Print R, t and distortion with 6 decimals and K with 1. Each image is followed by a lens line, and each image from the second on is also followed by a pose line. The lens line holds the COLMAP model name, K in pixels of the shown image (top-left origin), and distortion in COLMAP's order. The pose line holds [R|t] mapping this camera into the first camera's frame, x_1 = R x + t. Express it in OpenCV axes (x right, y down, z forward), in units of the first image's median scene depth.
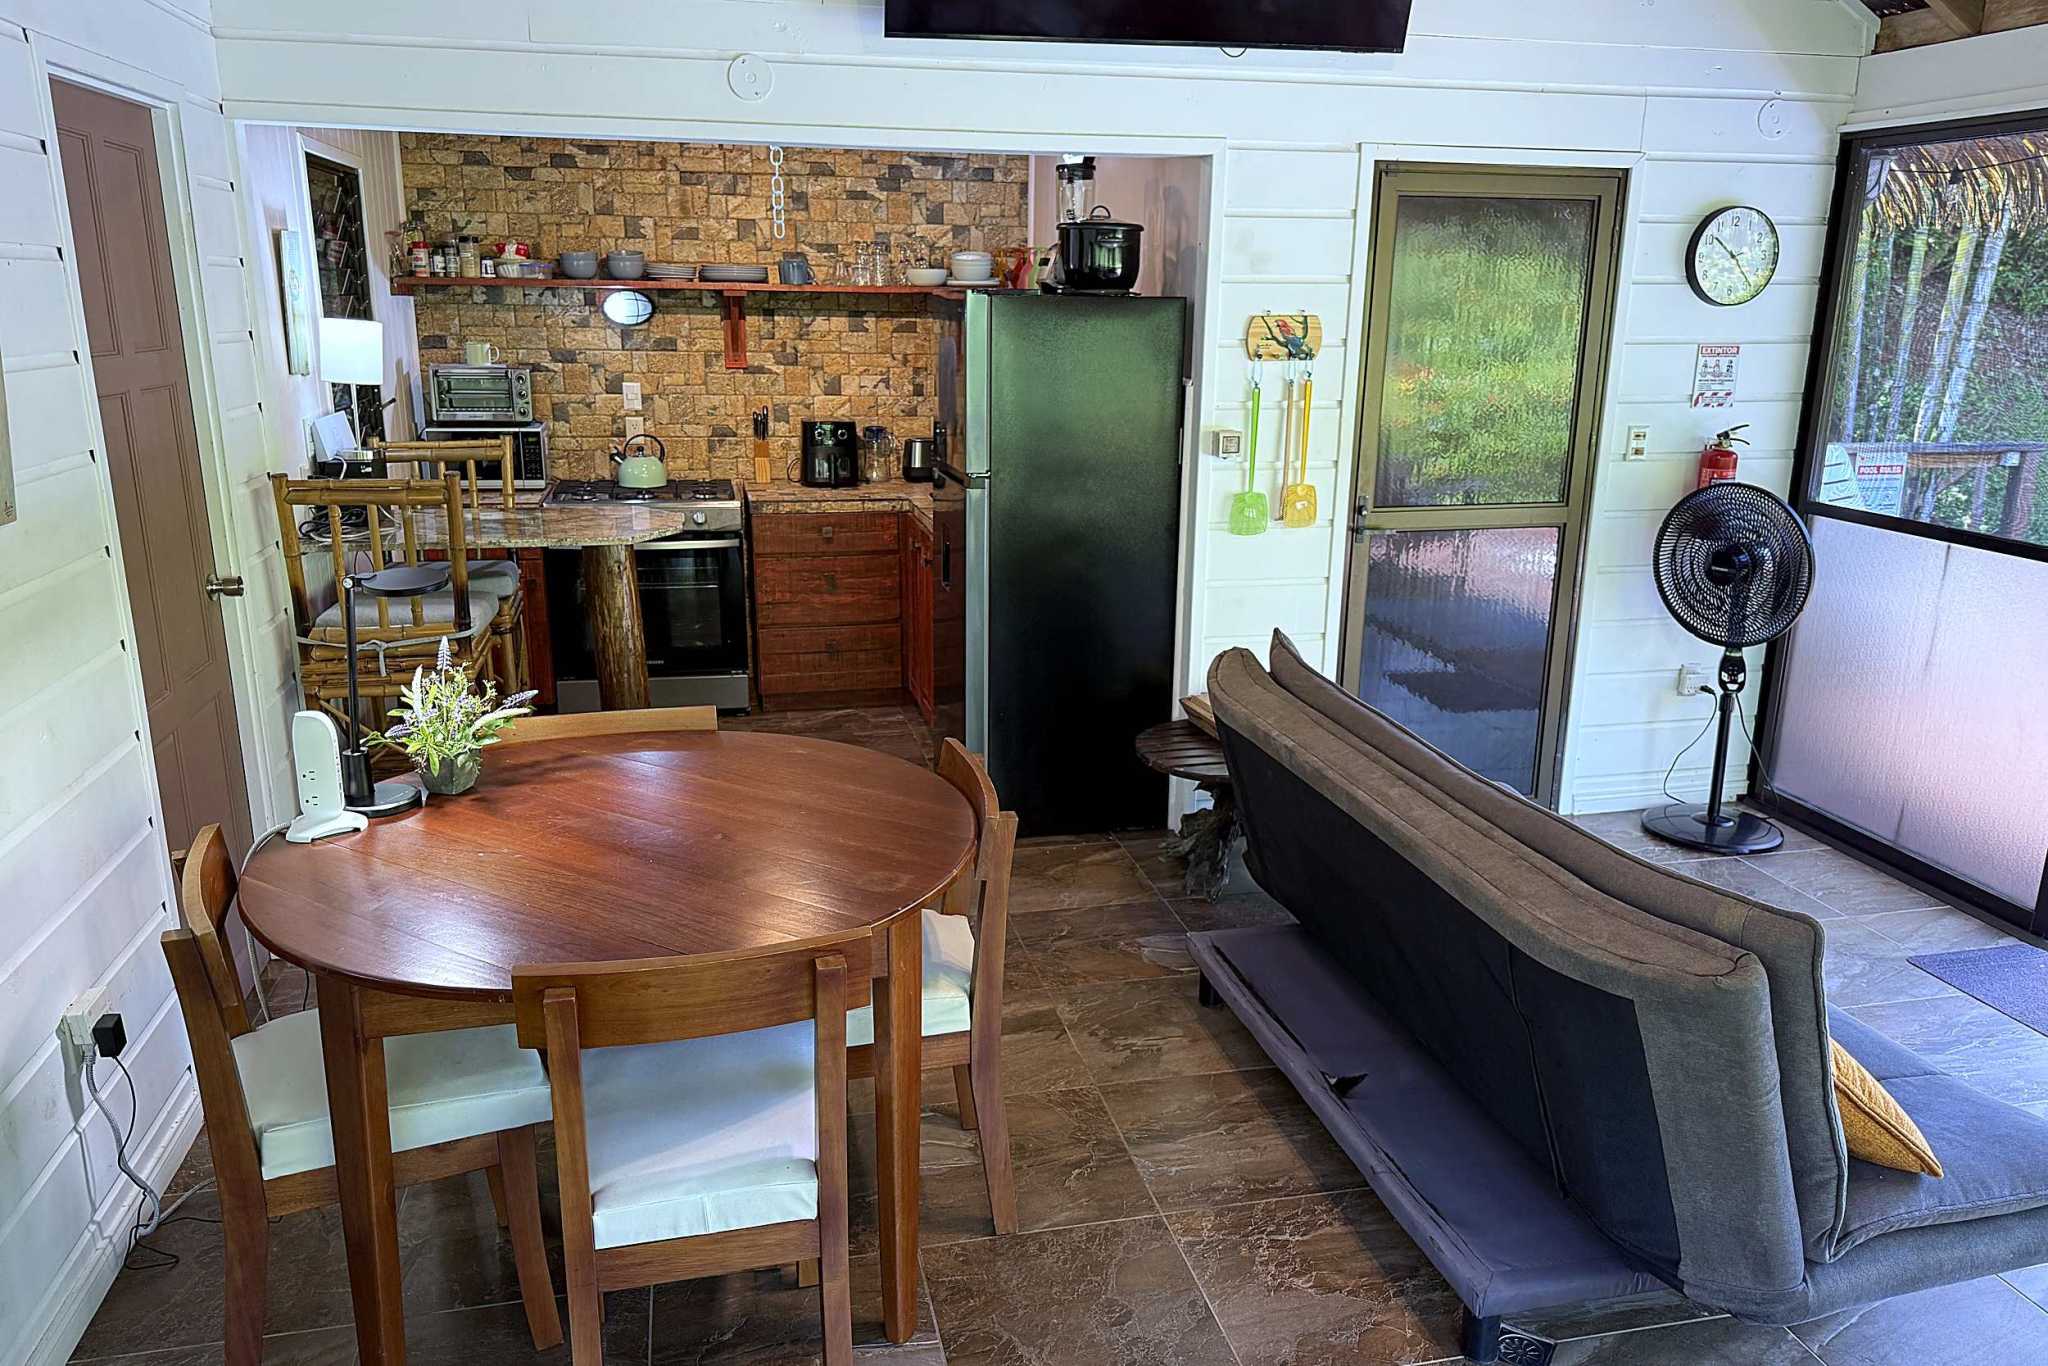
lens RADIAL K [[1452.3, 0, 1007.8], [0, 1452.3, 725.1], [0, 0, 1]] dist [0.056154, -0.074138]
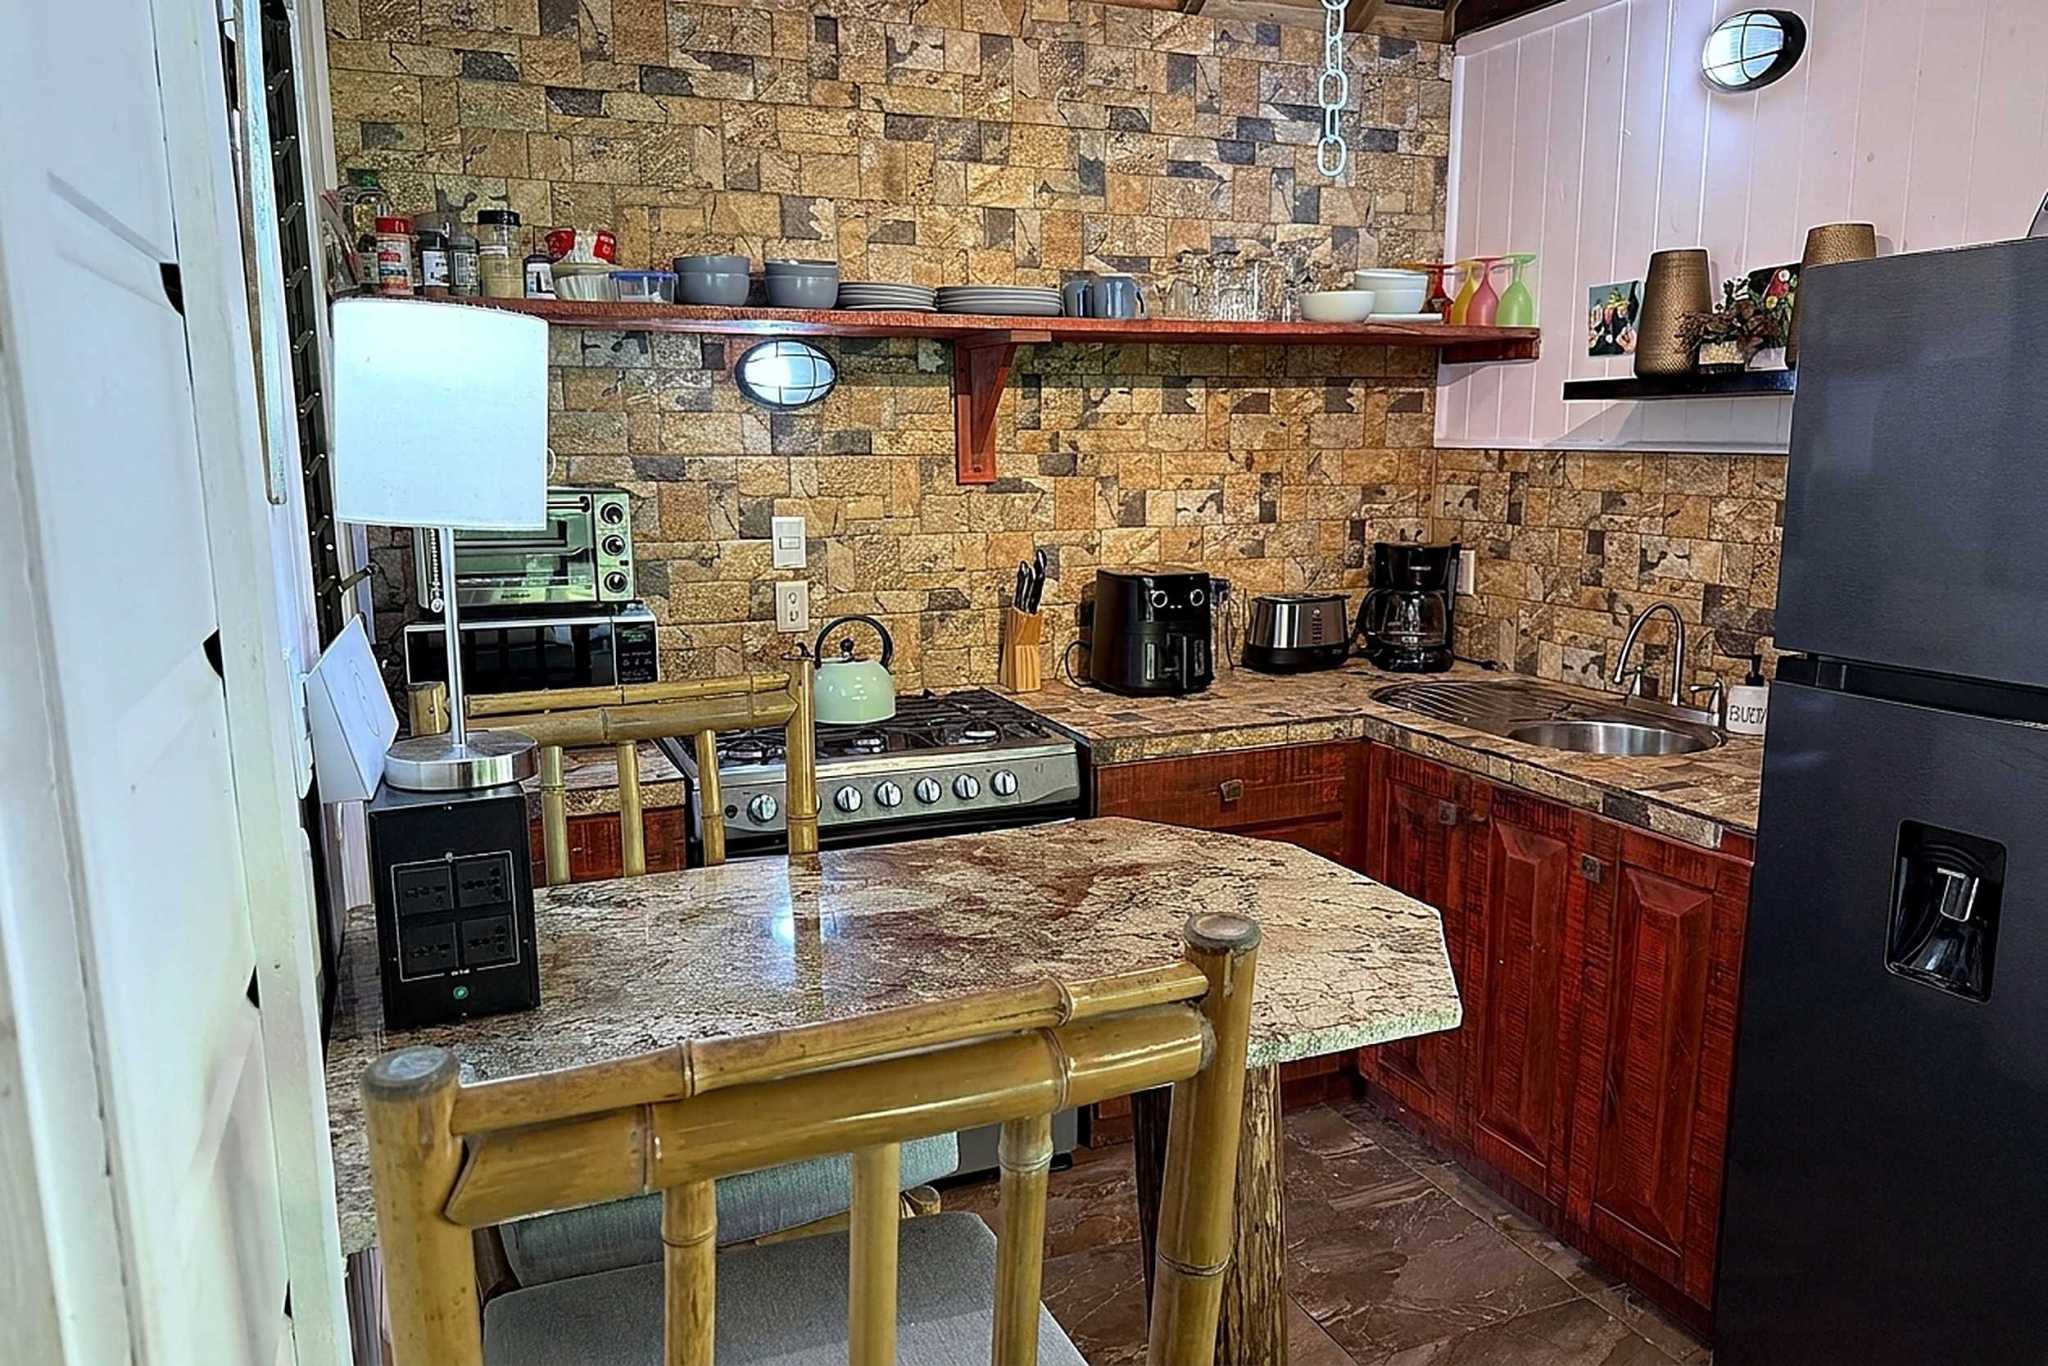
lens RADIAL K [[1452.3, 0, 1032.8], [0, 1452.3, 704.0], [0, 0, 1]] dist [0.056154, -0.074138]
pose [[0.980429, -0.055501, 0.188889, -0.276274], [0.074705, 0.992563, -0.096115, -0.114525], [-0.182149, 0.108345, 0.977284, 0.496595]]
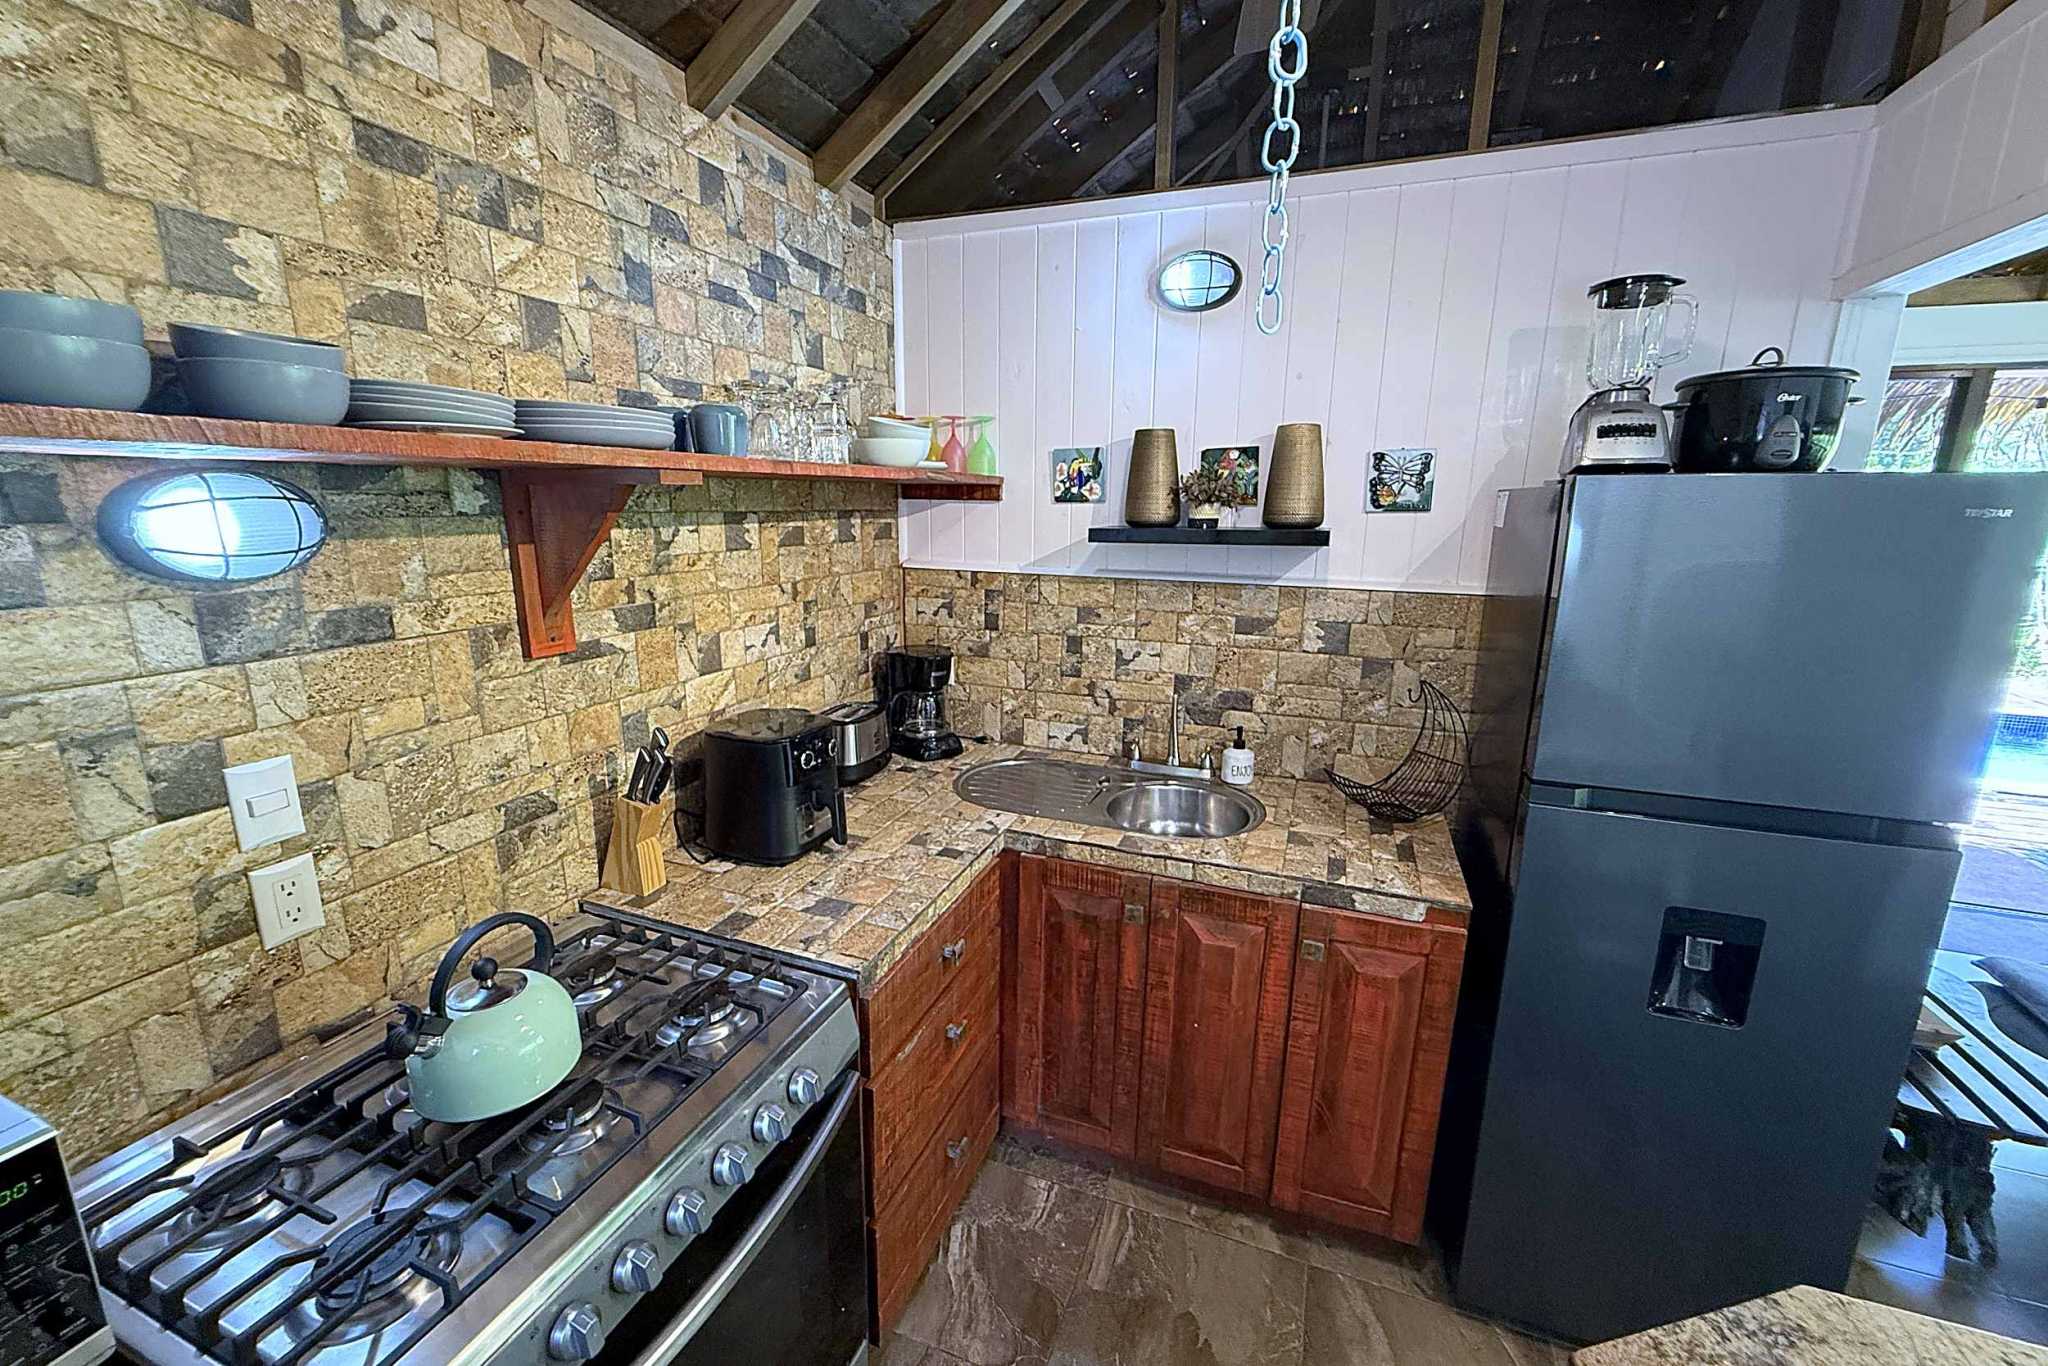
lens RADIAL K [[817.4, 0, 1014.0], [0, 817.4, 682.5], [0, 0, 1]] dist [-0.002385, 0.001163]
pose [[0.541406, -0.194208, 0.818023, -0.312111], [0.237566, 0.968644, 0.072735, -0.227431], [-0.806499, 0.154955, 0.570568, 0.777971]]
